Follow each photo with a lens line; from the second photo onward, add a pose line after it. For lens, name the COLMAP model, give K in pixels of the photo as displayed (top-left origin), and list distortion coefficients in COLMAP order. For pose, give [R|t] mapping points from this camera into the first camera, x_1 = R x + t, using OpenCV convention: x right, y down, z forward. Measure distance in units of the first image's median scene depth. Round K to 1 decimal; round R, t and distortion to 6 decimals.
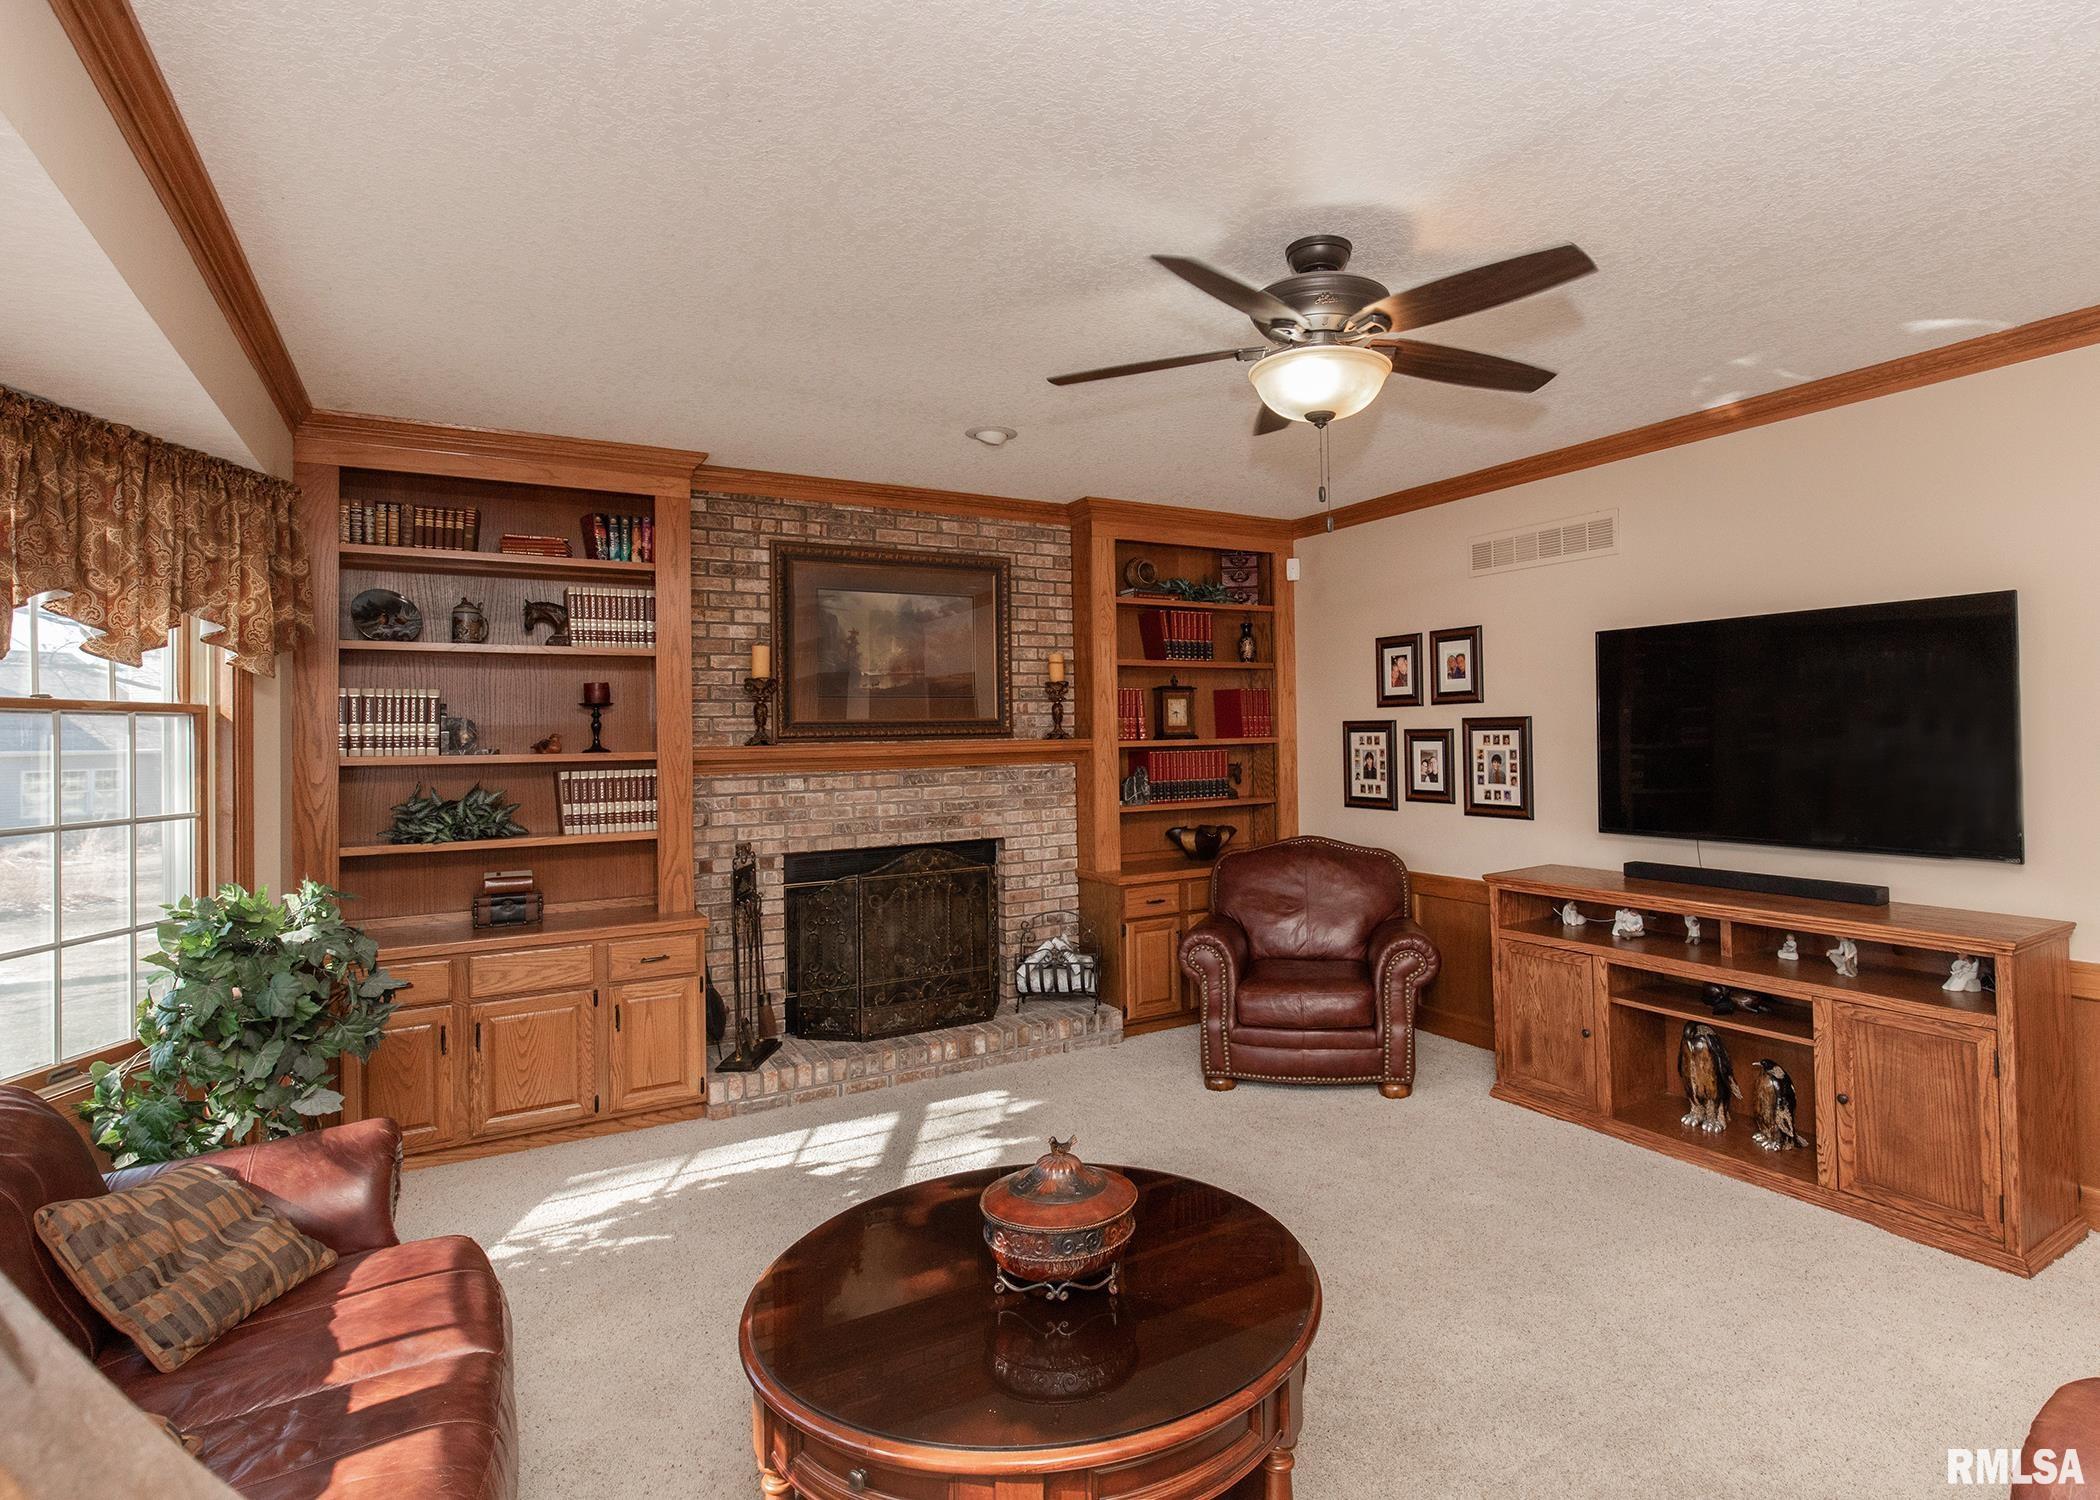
lens RADIAL K [[1079.5, 0, 1133.6], [0, 1079.5, 713.7], [0, 0, 1]] dist [-0.005889, -0.000239]
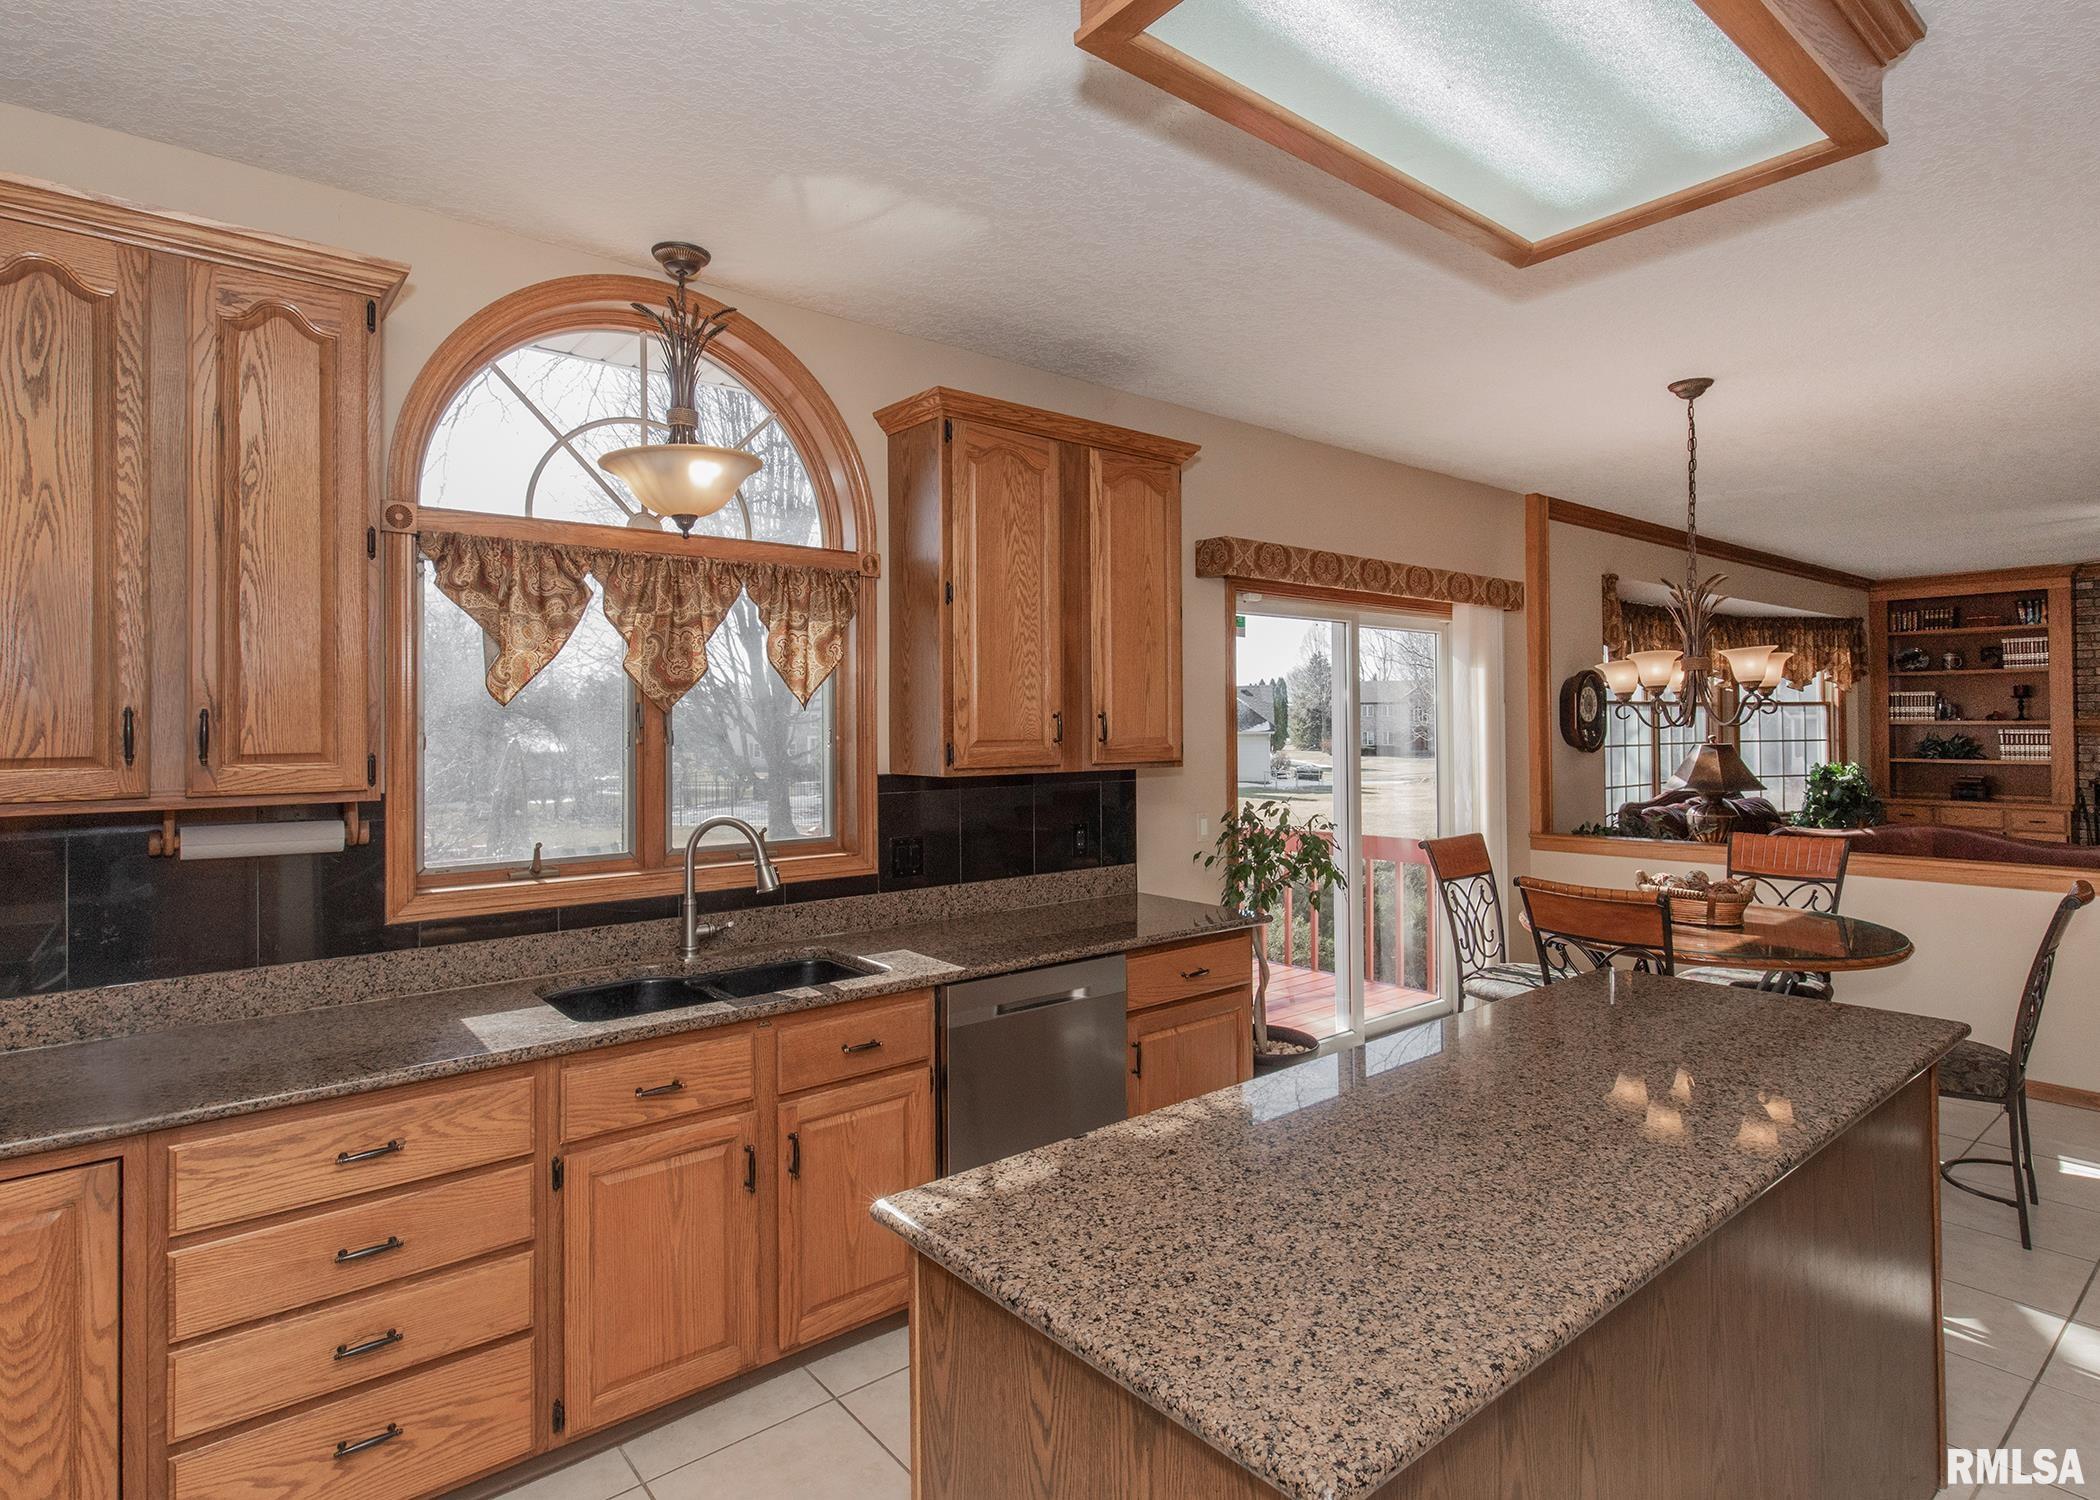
lens RADIAL K [[1107.5, 0, 1064.5], [0, 1107.5, 719.3], [0, 0, 1]] dist [0.006685, -0.000258]
pose [[0.132231, 0.011638, -0.991151, 1.403633], [0.022117, 0.999647, 0.014689, -0.038051], [0.990972, -0.023864, 0.131927, -1.101877]]
